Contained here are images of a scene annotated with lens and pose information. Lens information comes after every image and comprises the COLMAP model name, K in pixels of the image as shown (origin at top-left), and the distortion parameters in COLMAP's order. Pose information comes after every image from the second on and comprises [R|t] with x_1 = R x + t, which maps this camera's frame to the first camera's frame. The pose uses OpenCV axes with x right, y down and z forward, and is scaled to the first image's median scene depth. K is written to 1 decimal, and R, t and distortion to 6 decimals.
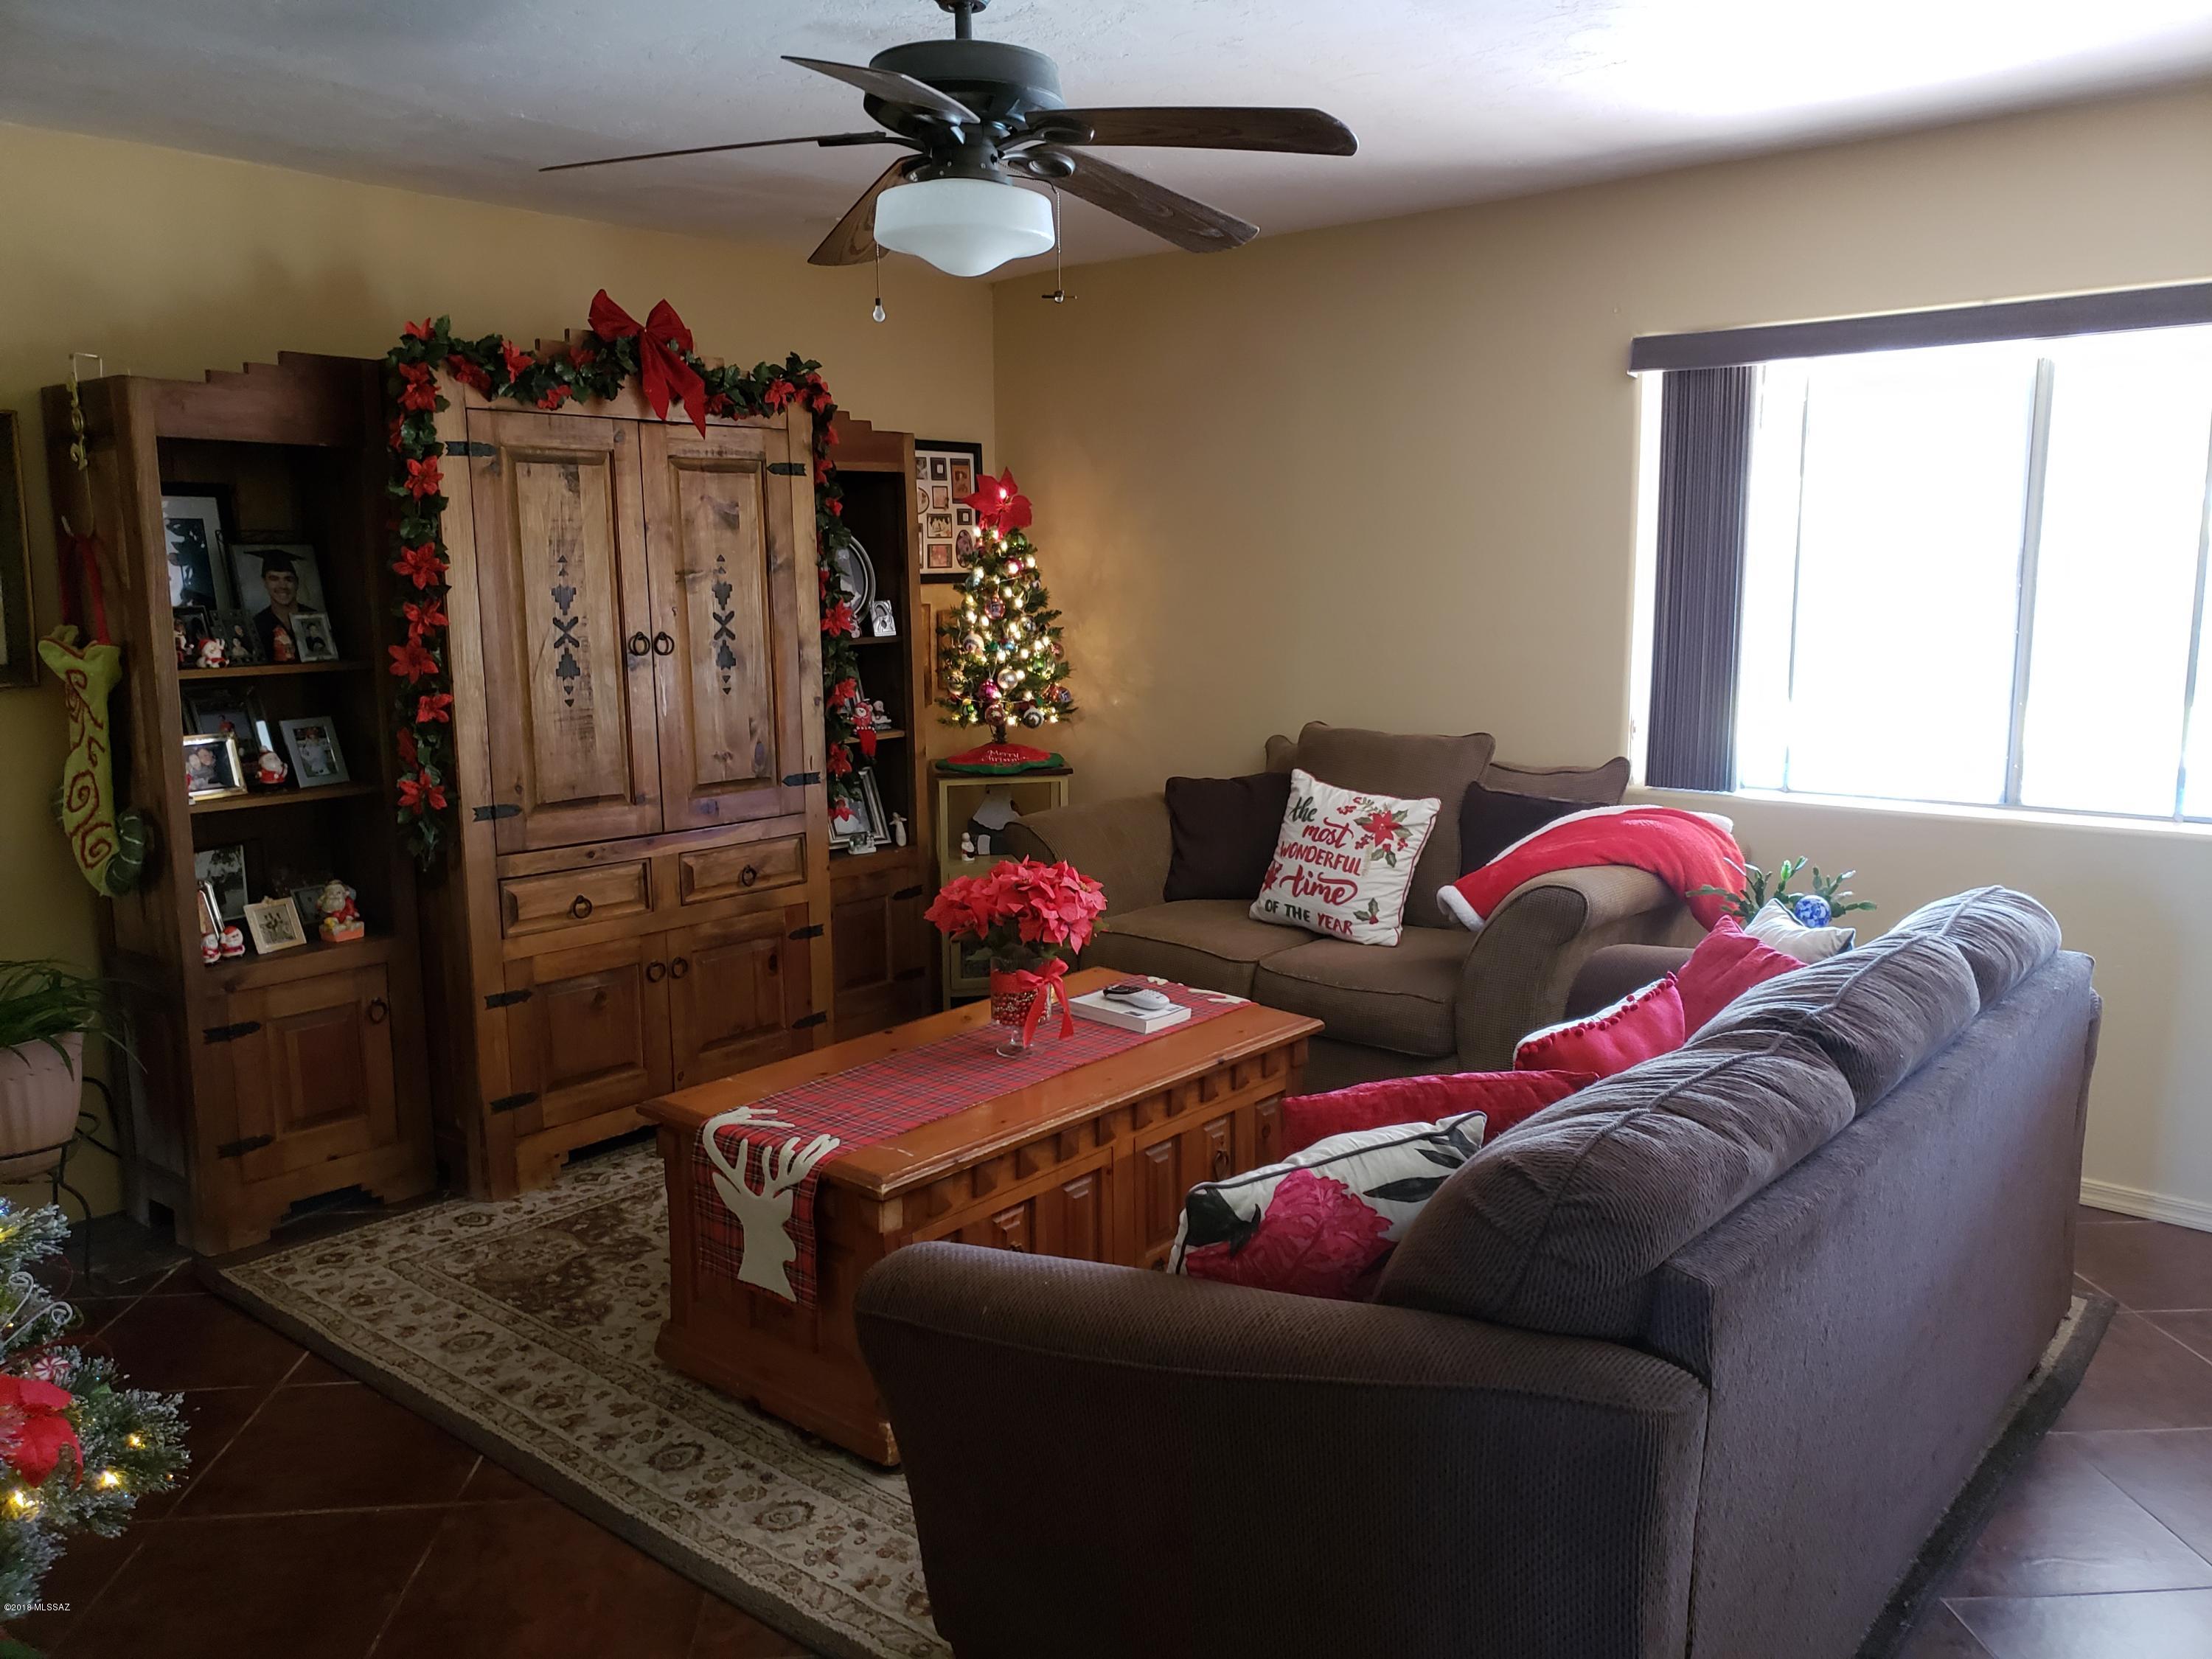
lens RADIAL K [[1696.5, 0, 1099.8], [0, 1696.5, 831.2], [0, 0, 1]] dist [0.005466, -0.001127]
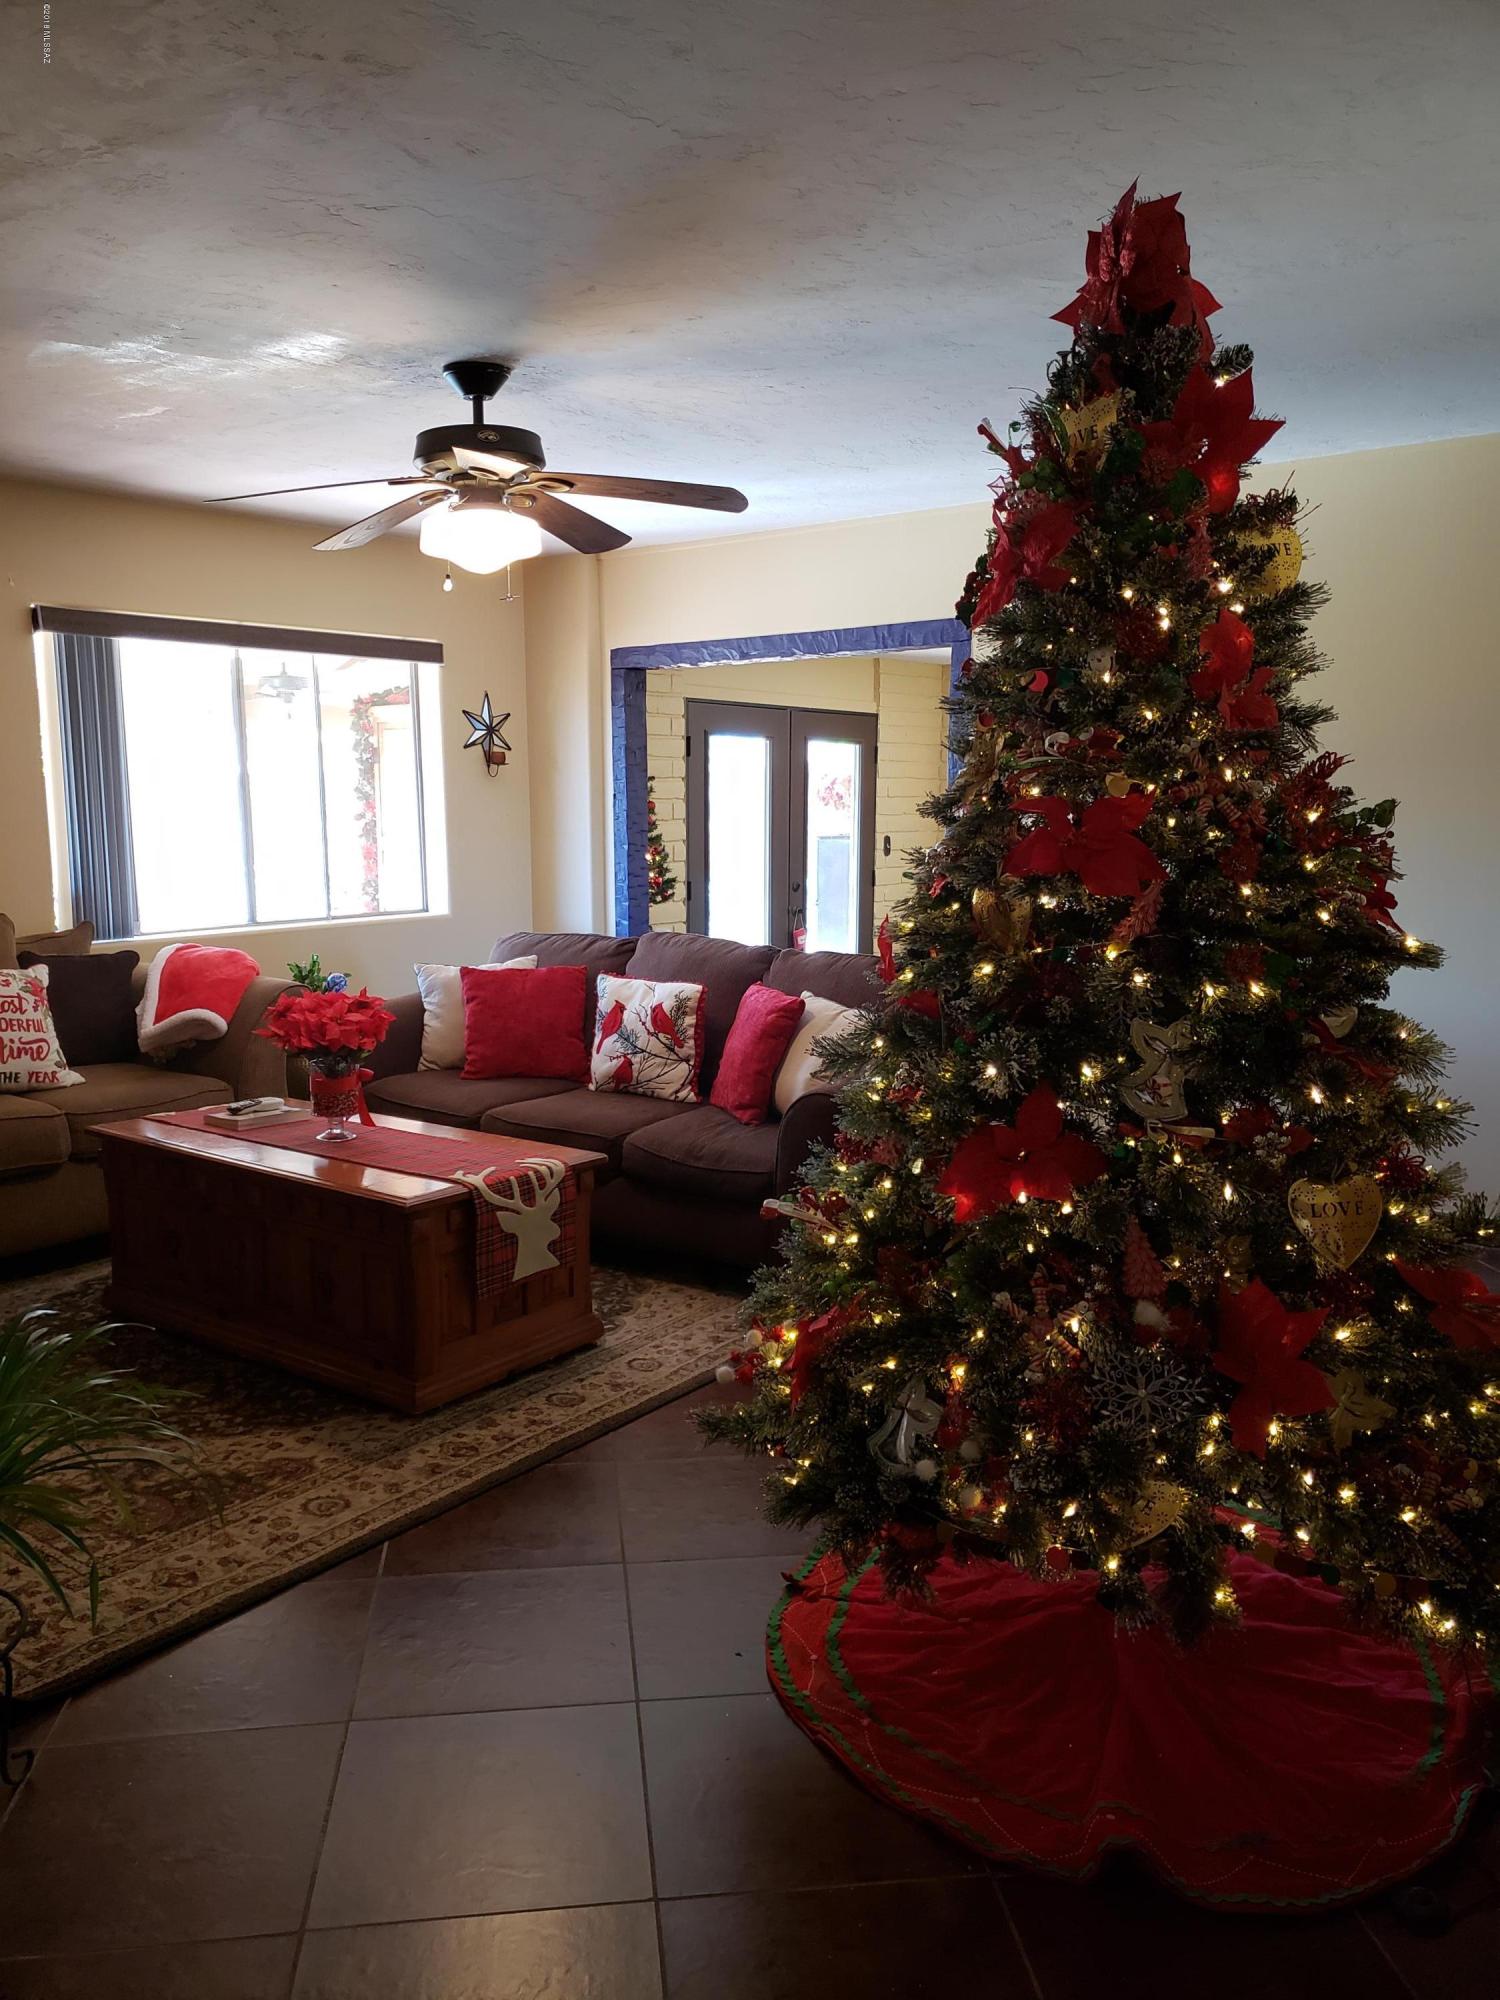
lens RADIAL K [[1528.0, 0, 750.0], [0, 1528.0, 1000.0], [0, 0, 1]] dist [0.049567, -0.016847]
pose [[-0.032657, -0.129584, 0.991031, -1.168955], [0.158367, 0.978362, 0.133146, -0.078304], [-0.986840, 0.161295, -0.011429, 0.647497]]
